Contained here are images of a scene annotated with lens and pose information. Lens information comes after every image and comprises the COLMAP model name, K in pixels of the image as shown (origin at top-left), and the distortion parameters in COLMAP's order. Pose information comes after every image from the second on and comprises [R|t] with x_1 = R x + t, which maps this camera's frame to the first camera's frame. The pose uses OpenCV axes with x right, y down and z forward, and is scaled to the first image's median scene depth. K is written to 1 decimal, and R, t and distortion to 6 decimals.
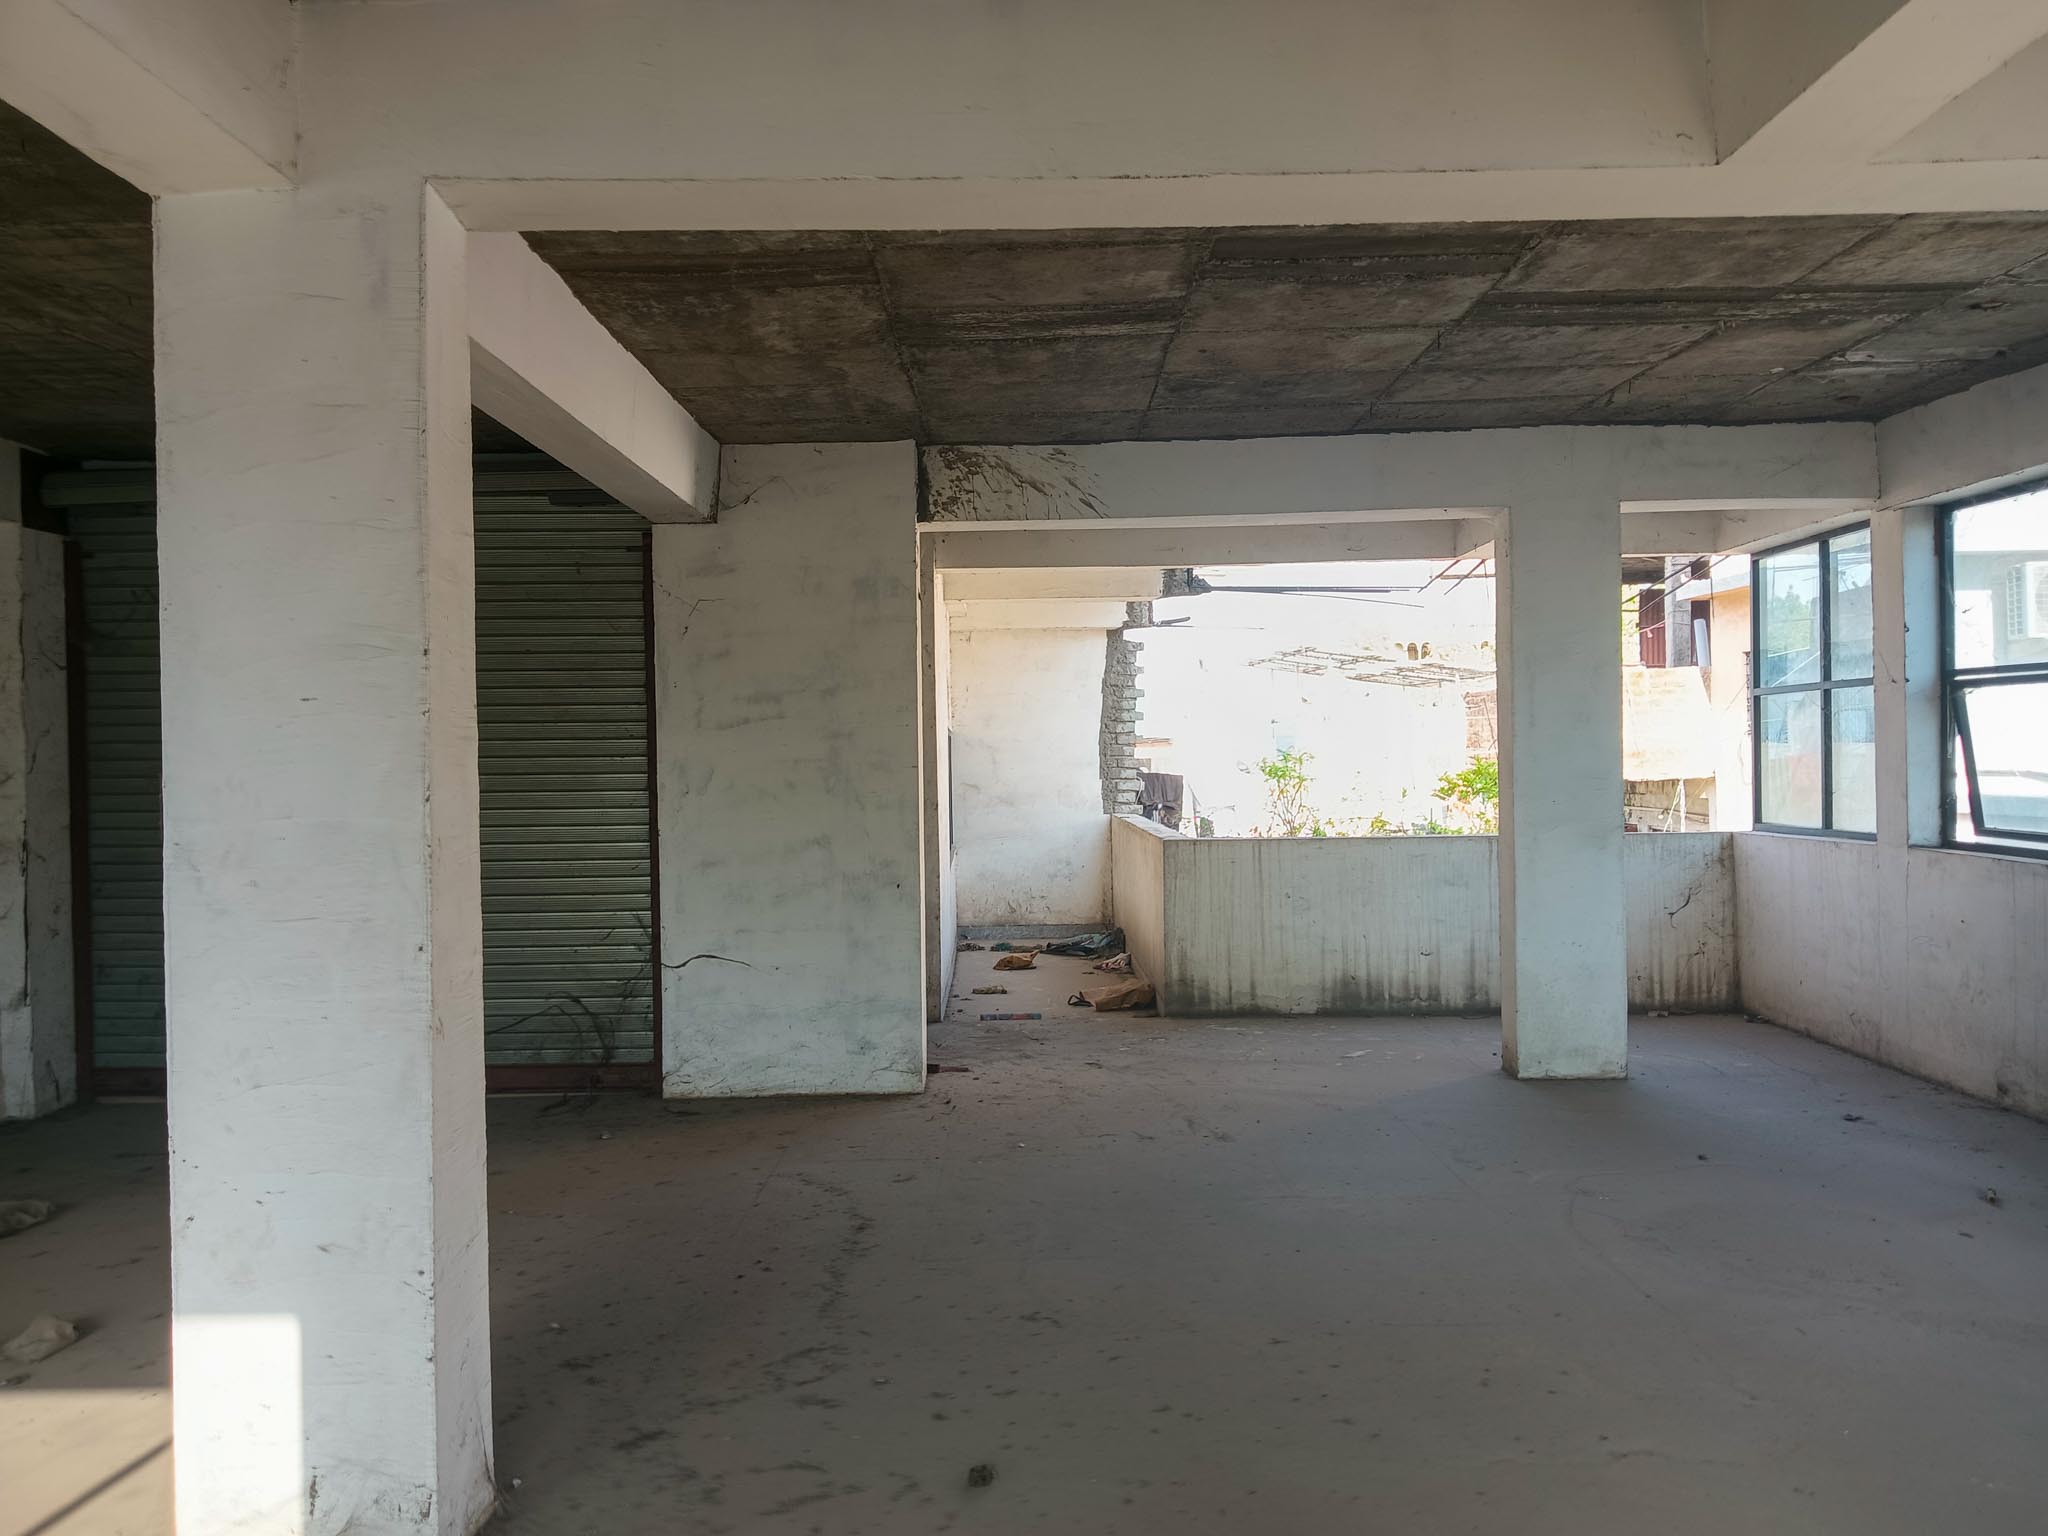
lens RADIAL K [[1634.3, 0, 1024.0], [0, 1634.3, 768.0], [0, 0, 1]] dist [0.187974, -0.406777]
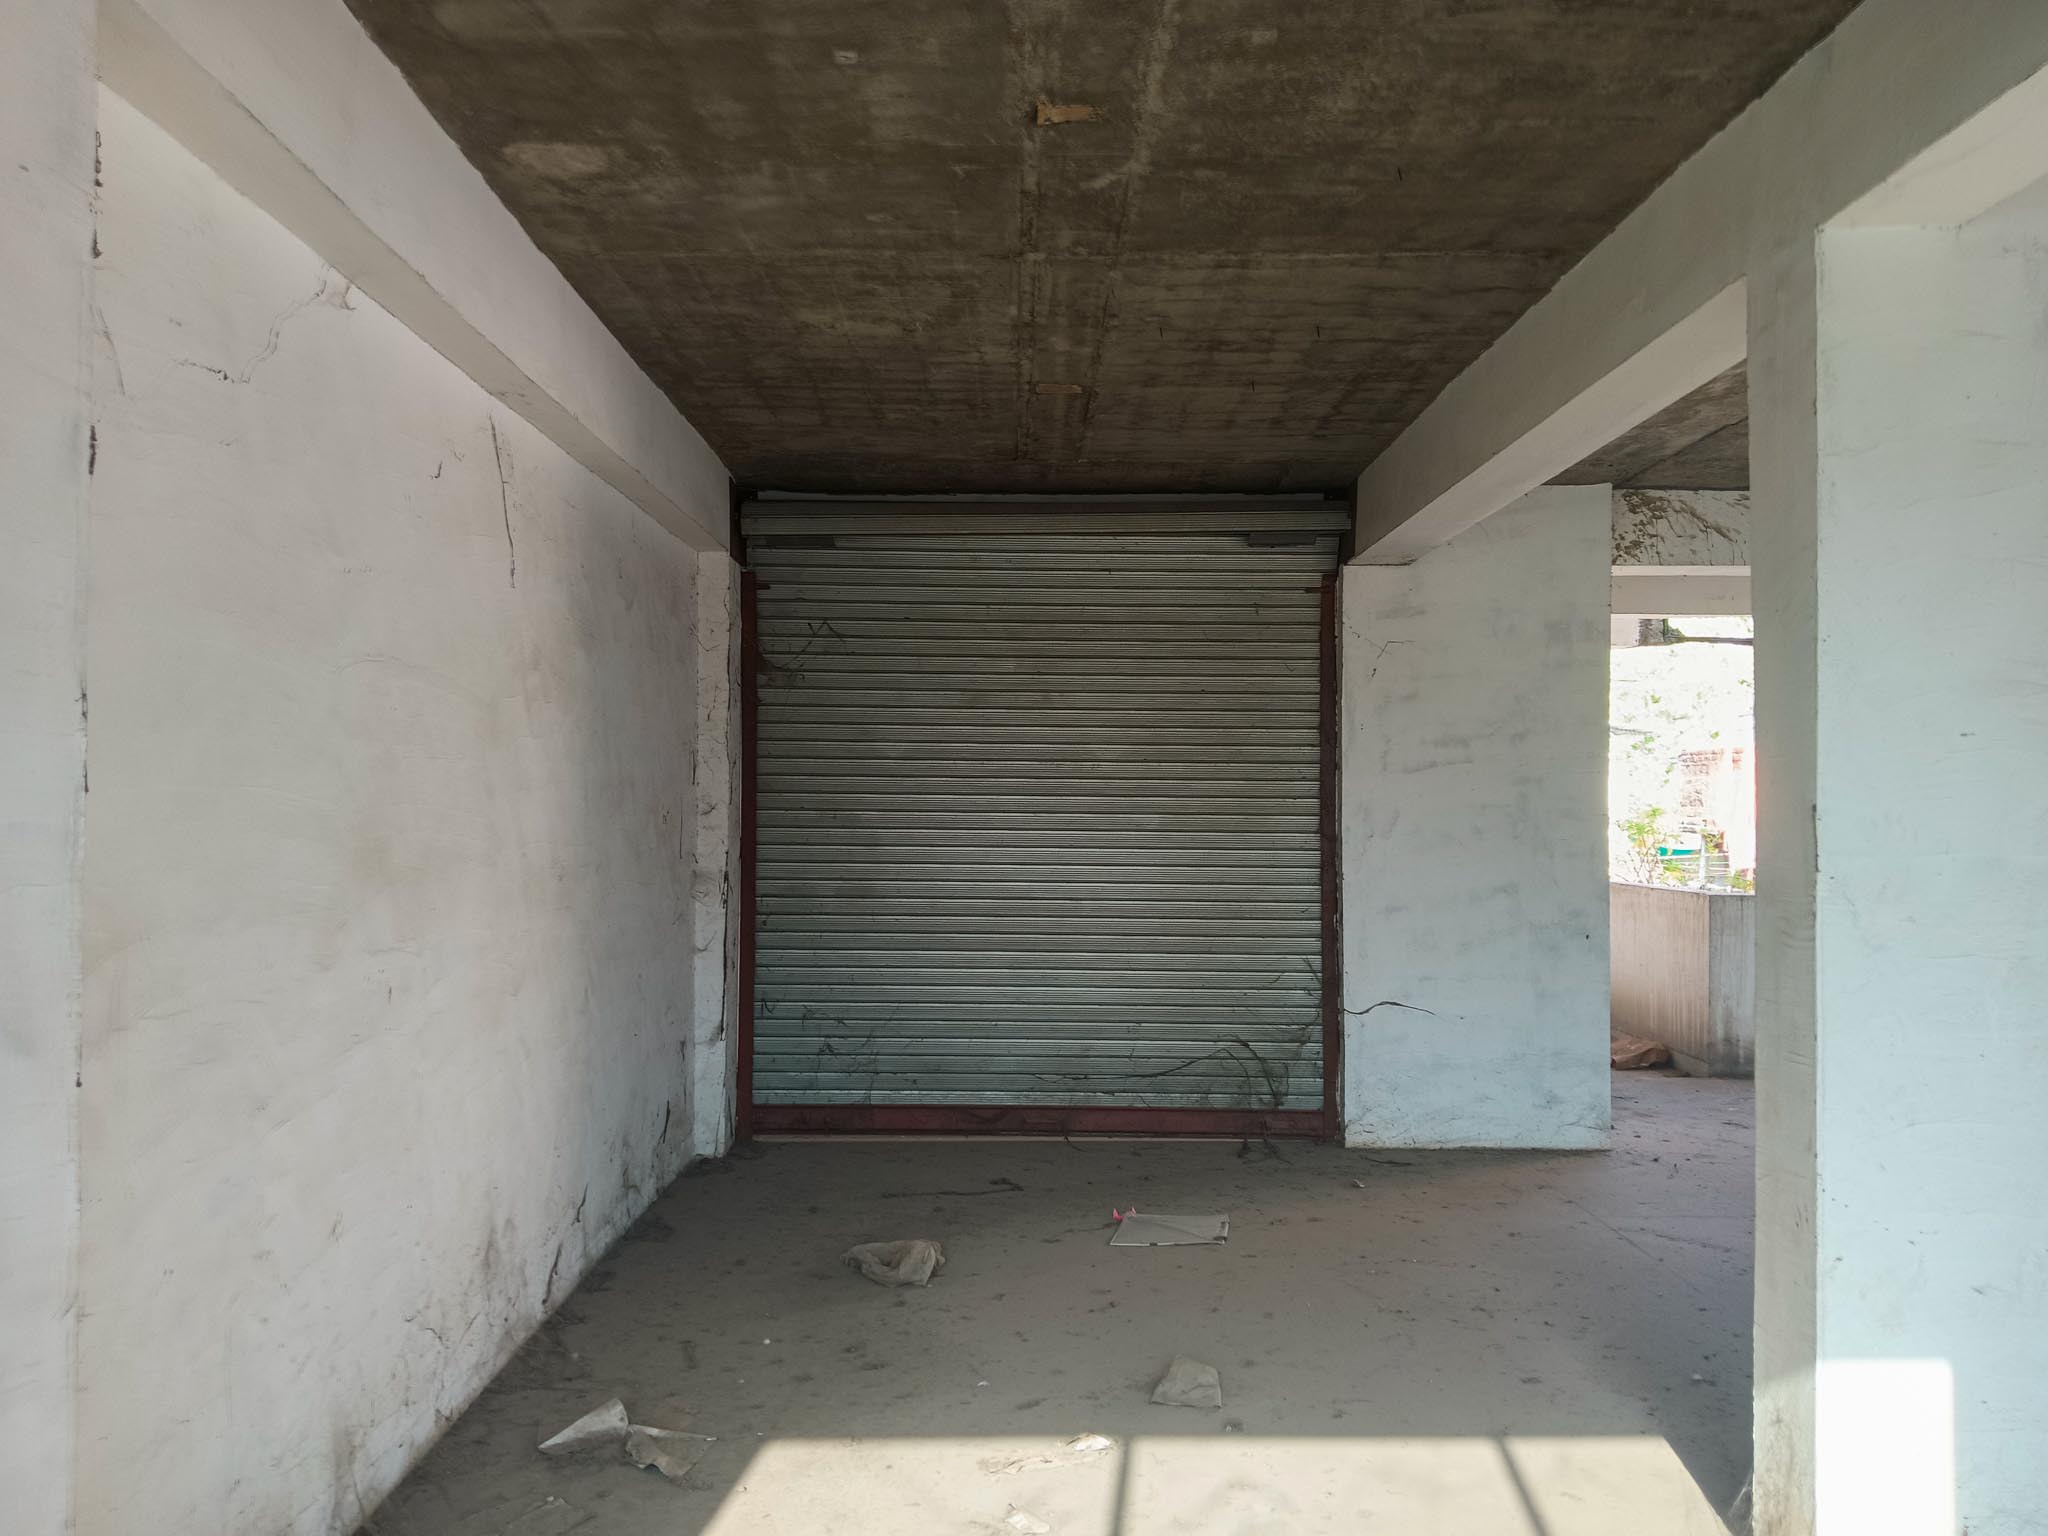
lens RADIAL K [[1673.5, 0, 1024.0], [0, 1673.5, 768.0], [0, 0, 1]] dist [0.094197, -0.116743]
pose [[0.999735, 0.019523, 0.012190, -0.419637], [-0.019144, 0.999354, -0.030418, 0.008581], [-0.012776, 0.030177, 0.999463, -0.004135]]
